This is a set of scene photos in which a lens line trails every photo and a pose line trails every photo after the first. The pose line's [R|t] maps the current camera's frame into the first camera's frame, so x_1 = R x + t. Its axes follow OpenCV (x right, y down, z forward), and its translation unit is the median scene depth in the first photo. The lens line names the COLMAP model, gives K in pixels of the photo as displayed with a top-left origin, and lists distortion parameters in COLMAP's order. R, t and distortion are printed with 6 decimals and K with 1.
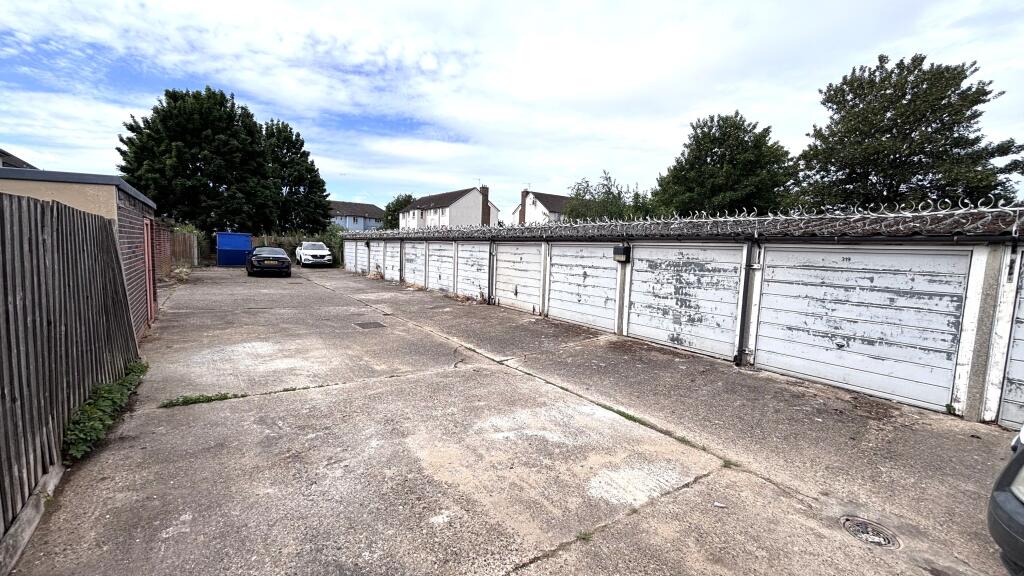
lens RADIAL K [[388.8, 0, 512.0], [0, 388.8, 288.0], [0, 0, 1]] dist [0.000345, 0.000158]
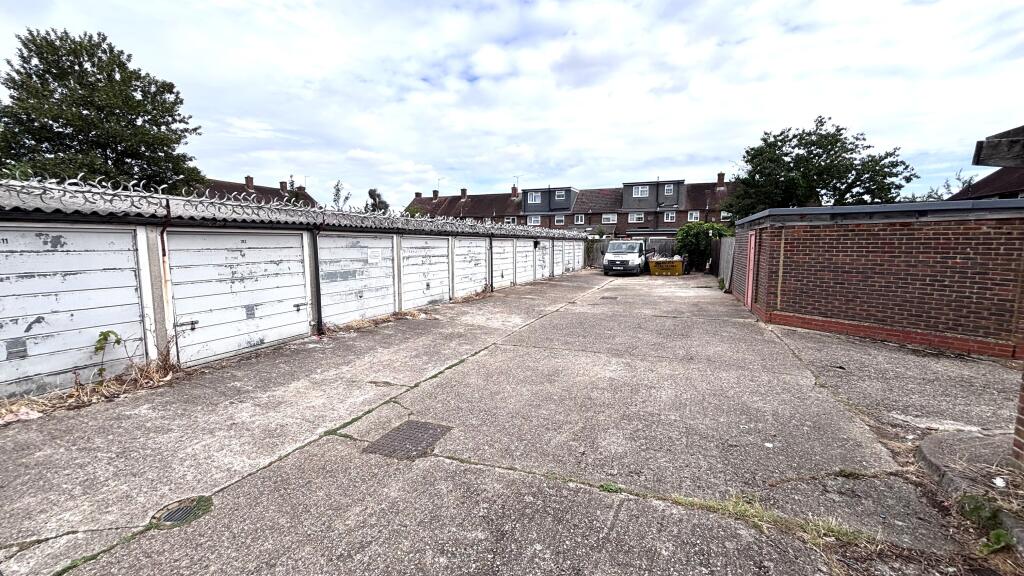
lens RADIAL K [[411.6, 0, 512.0], [0, 411.6, 288.0], [0, 0, 1]] dist [-0.000700, 0.001135]
pose [[-0.502367, -0.129240, 0.854941, -0.532518], [0.064495, 0.980411, 0.186104, -0.090942], [-0.862246, 0.148632, -0.484191, 0.725419]]
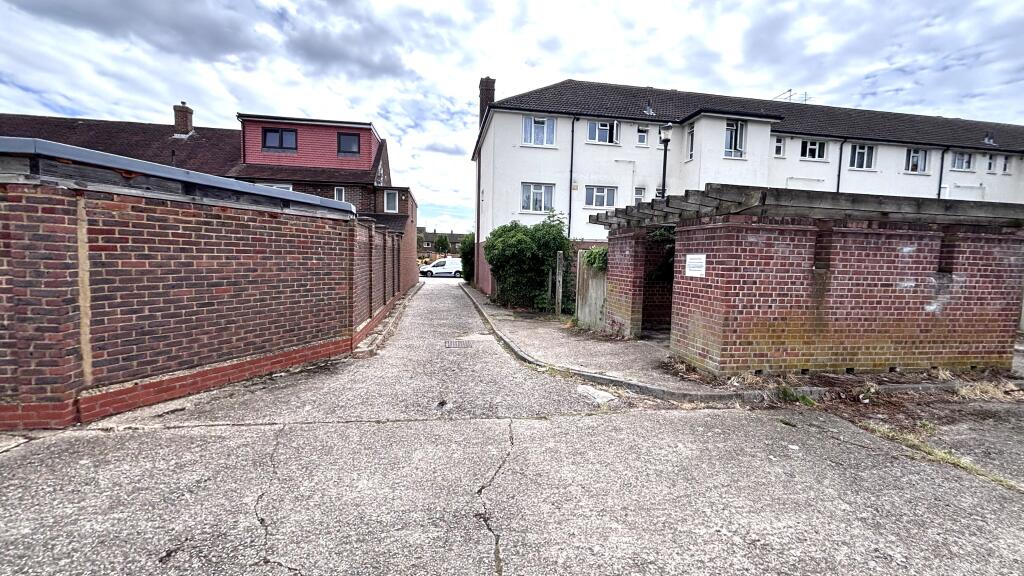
lens RADIAL K [[411.6, 0, 512.0], [0, 411.6, 288.0], [0, 0, 1]] dist [-0.000700, 0.001135]
pose [[-0.474606, 0.019524, -0.879982, -0.276829], [-0.127357, 0.987710, 0.090602, -0.059788], [0.870936, 0.155072, -0.466287, 0.551935]]
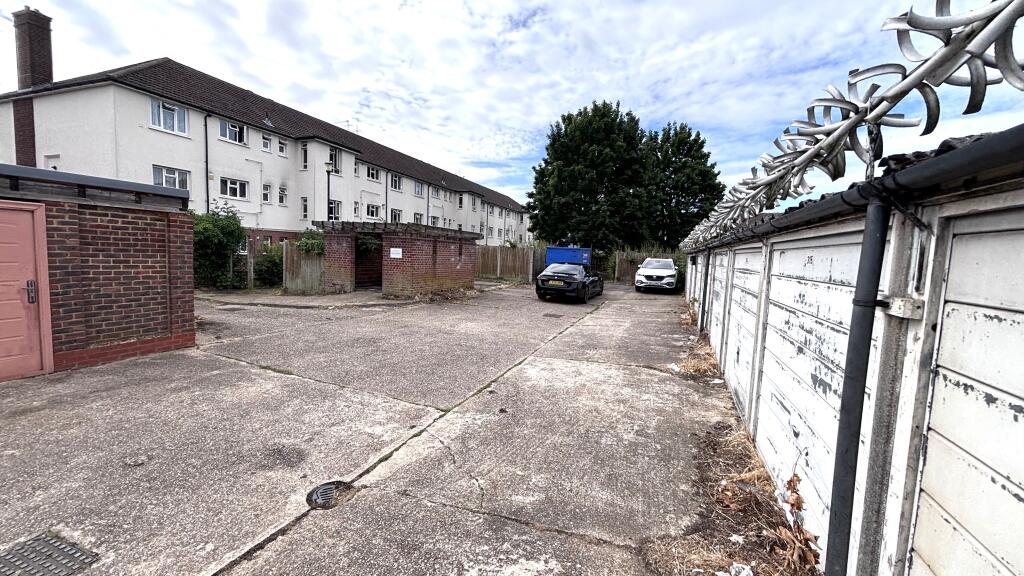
lens RADIAL K [[388.8, 0, 512.0], [0, 388.8, 288.0], [0, 0, 1]] dist [0.000345, 0.000158]
pose [[0.528839, 0.064216, -0.846289, -0.035205], [-0.106333, 0.994290, 0.009000, -0.041294], [0.842035, 0.085229, 0.532647, 0.406960]]
